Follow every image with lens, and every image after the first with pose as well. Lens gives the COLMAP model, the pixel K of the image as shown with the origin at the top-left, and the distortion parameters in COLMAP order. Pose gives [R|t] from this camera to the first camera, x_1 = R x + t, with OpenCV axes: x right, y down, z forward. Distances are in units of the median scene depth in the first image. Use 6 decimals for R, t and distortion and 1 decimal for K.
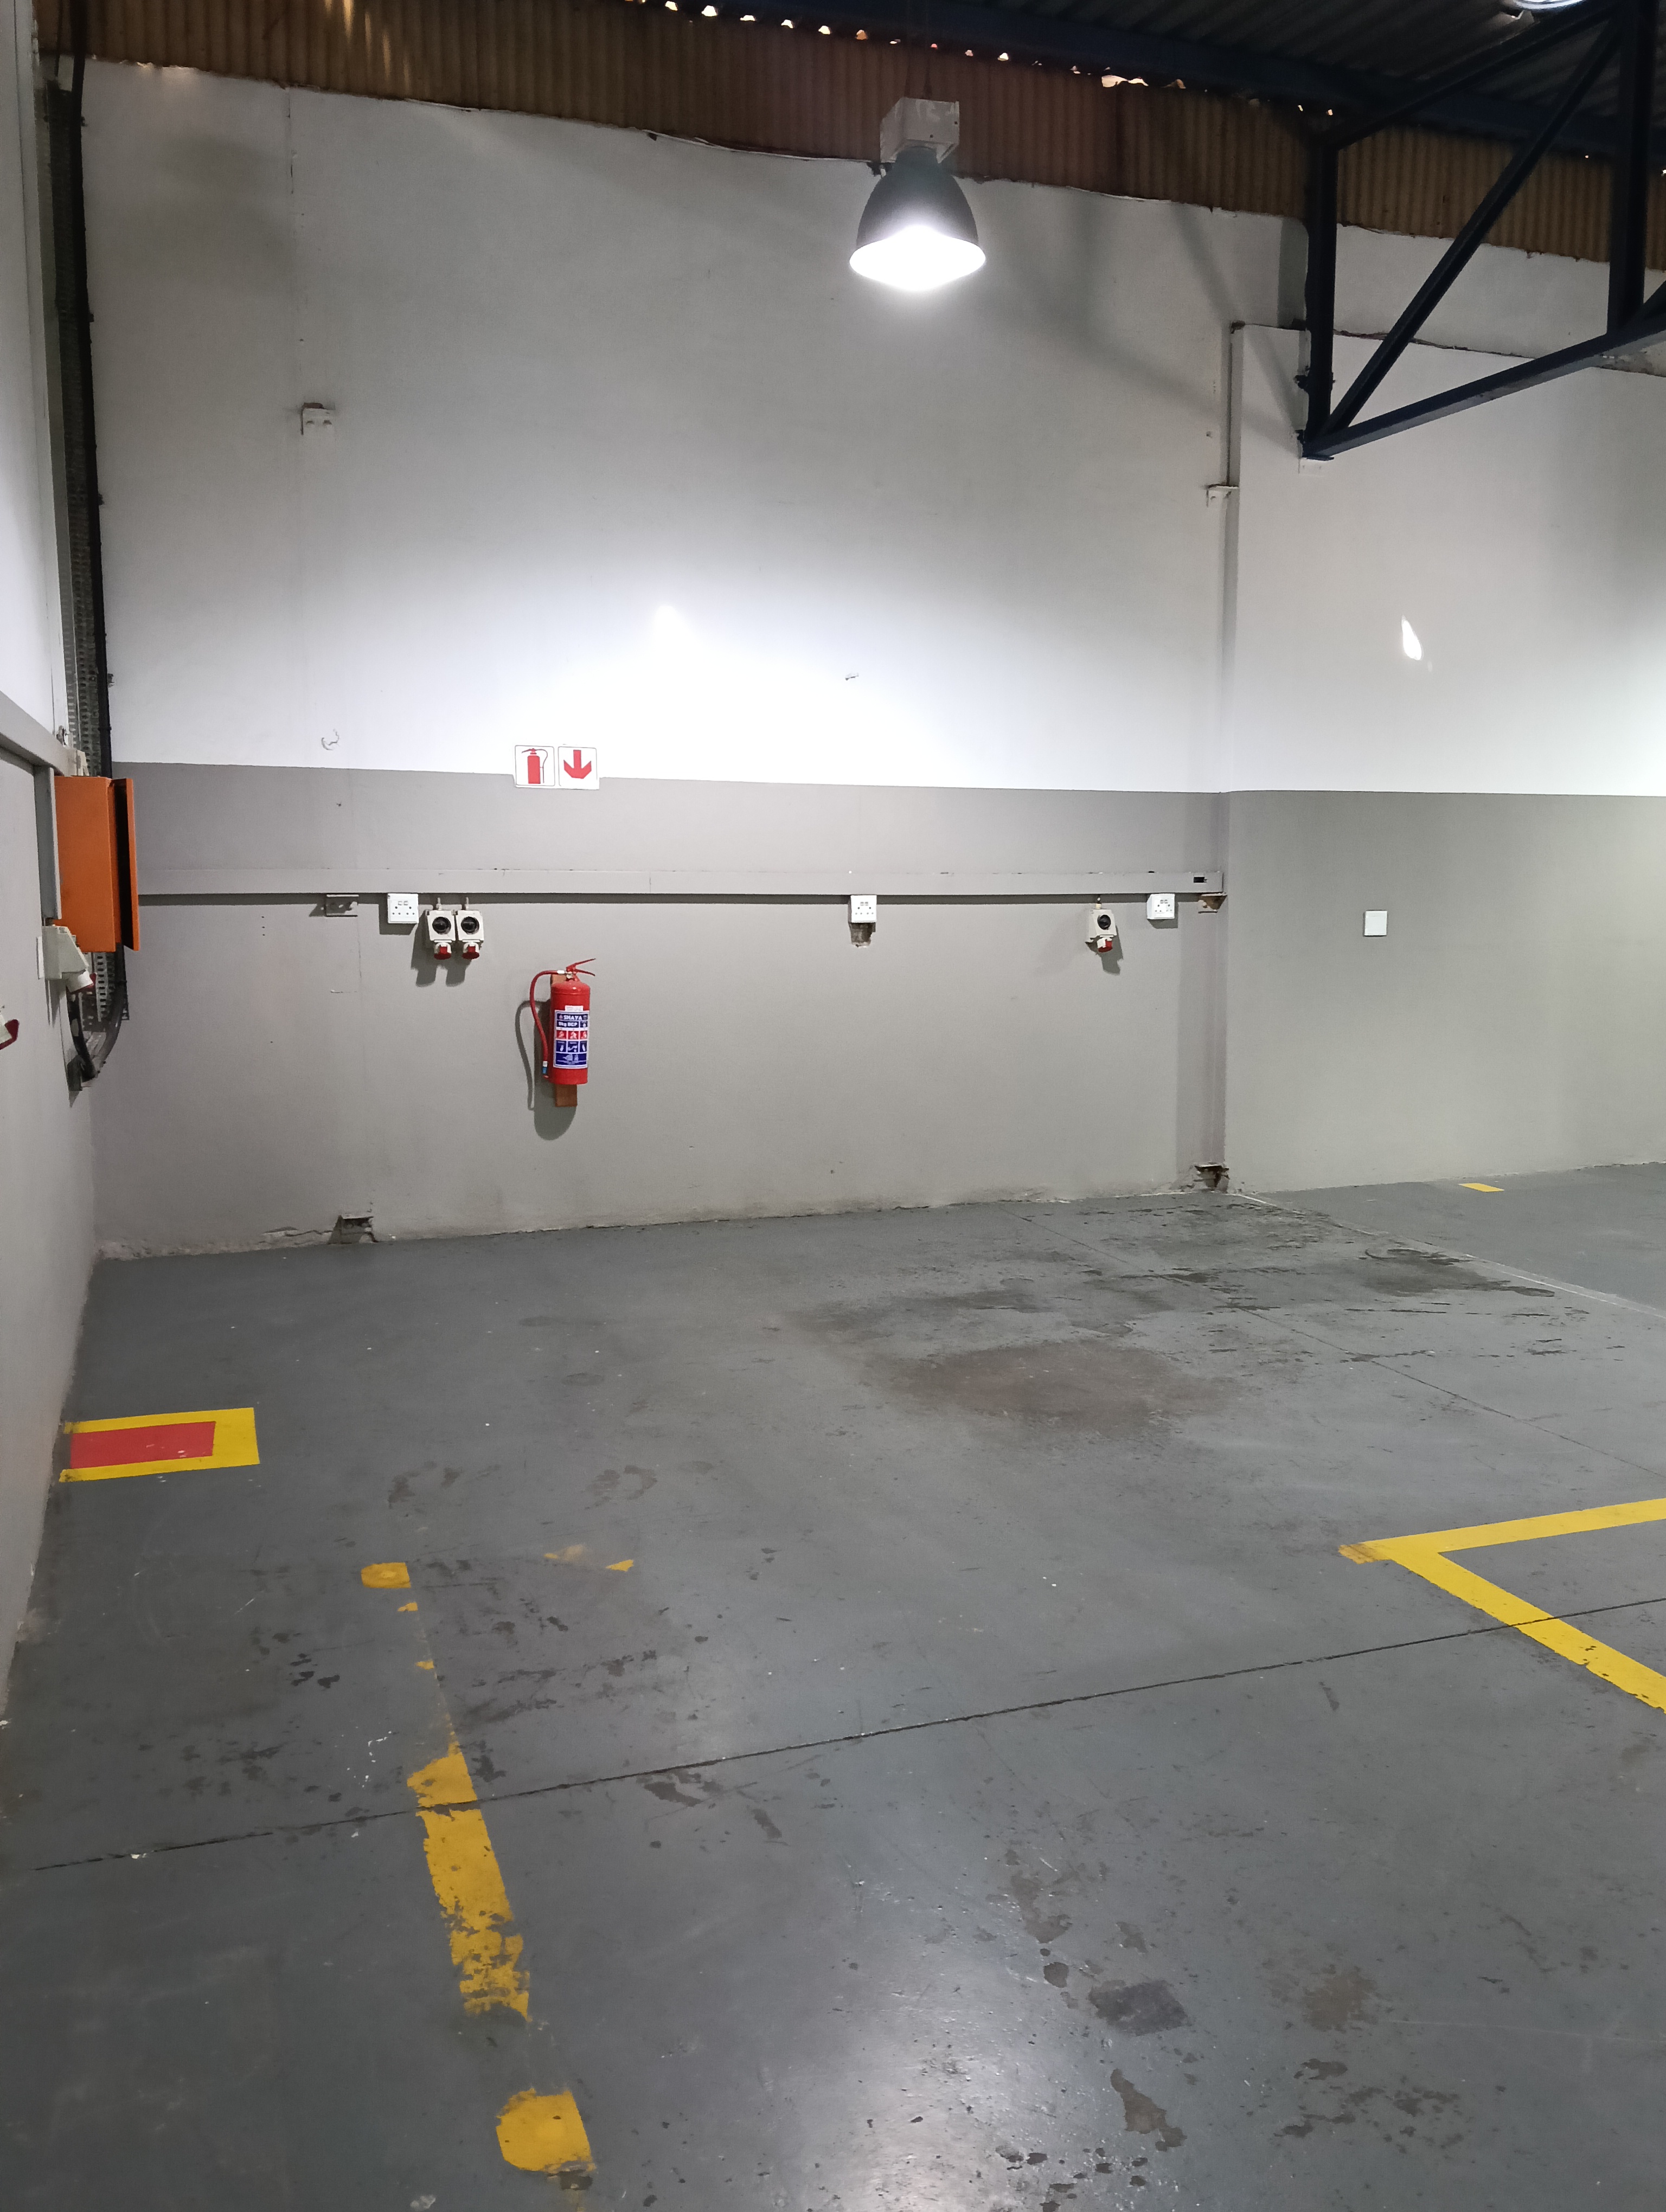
lens RADIAL K [[1846.5, 0, 832.8], [0, 1846.5, 1130.4], [0, 0, 1]] dist [0.071743, -0.116131]
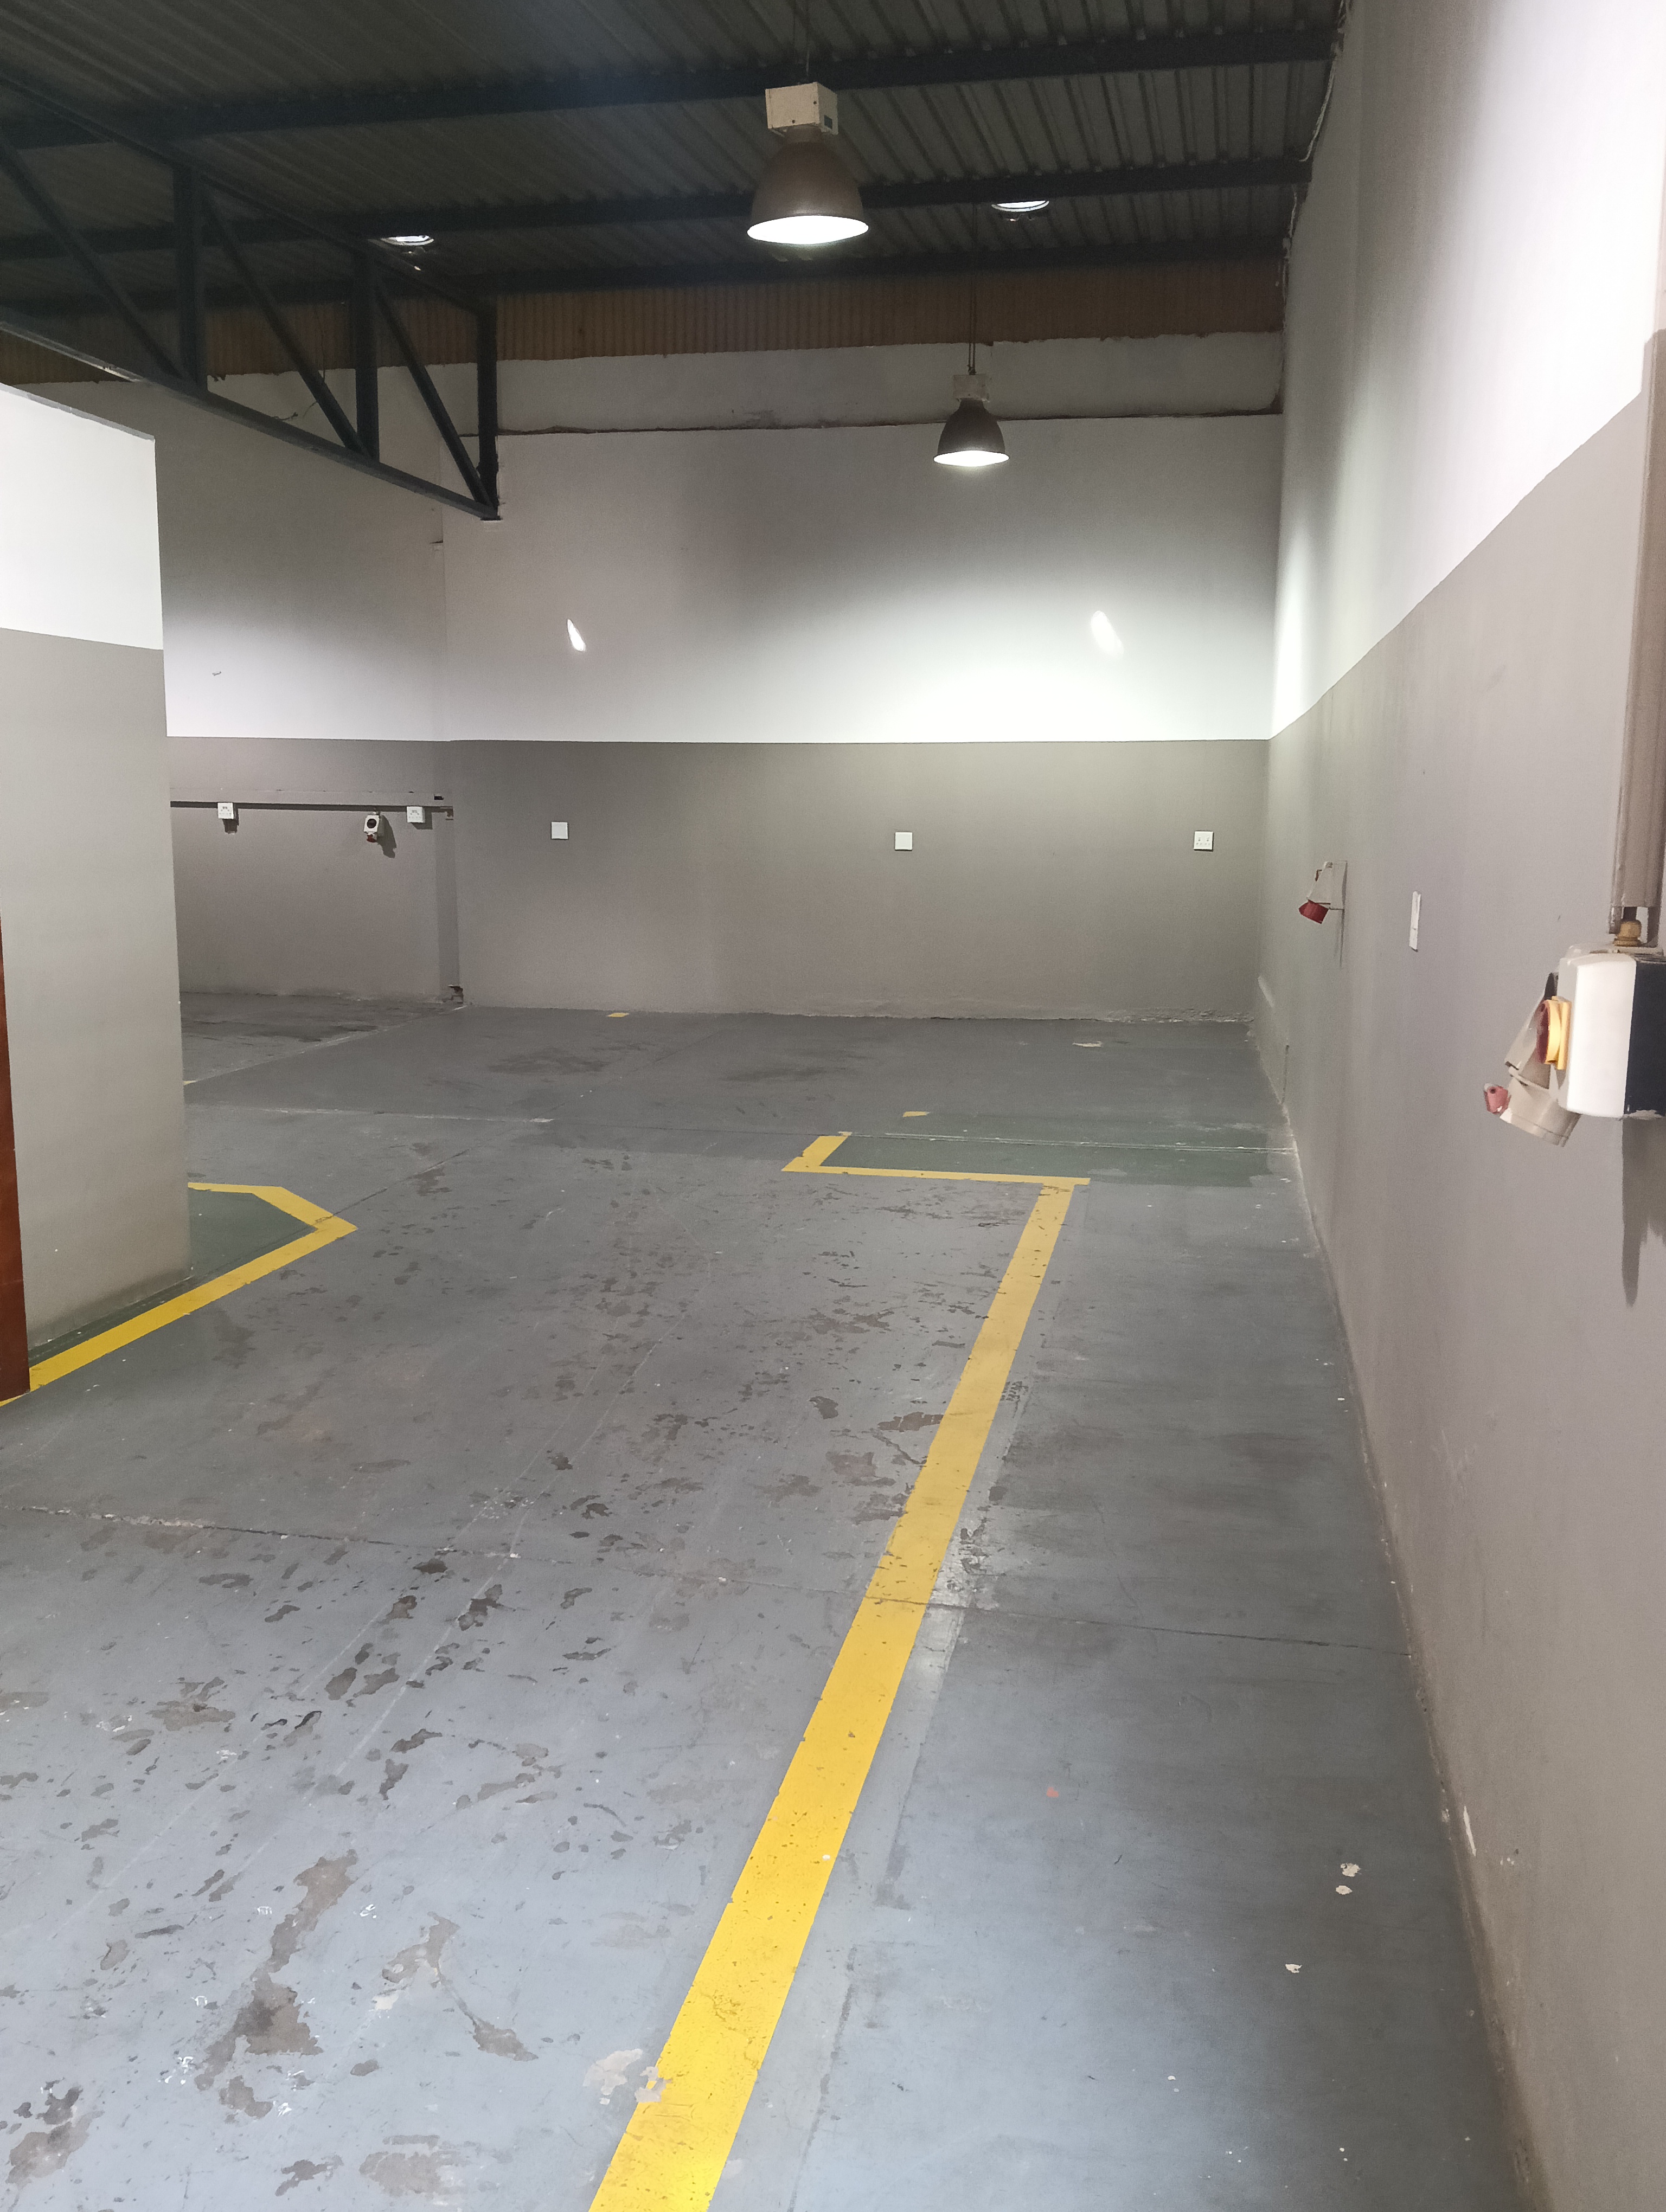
lens RADIAL K [[1846.5, 0, 818.7], [0, 1846.5, 1159.9], [0, 0, 1]] dist [0.071743, -0.116131]
pose [[0.847700, 0.110803, -0.518775, 1.307815], [-0.083377, 0.993617, 0.075981, 0.021344], [0.523882, -0.021155, 0.851528, -0.164089]]
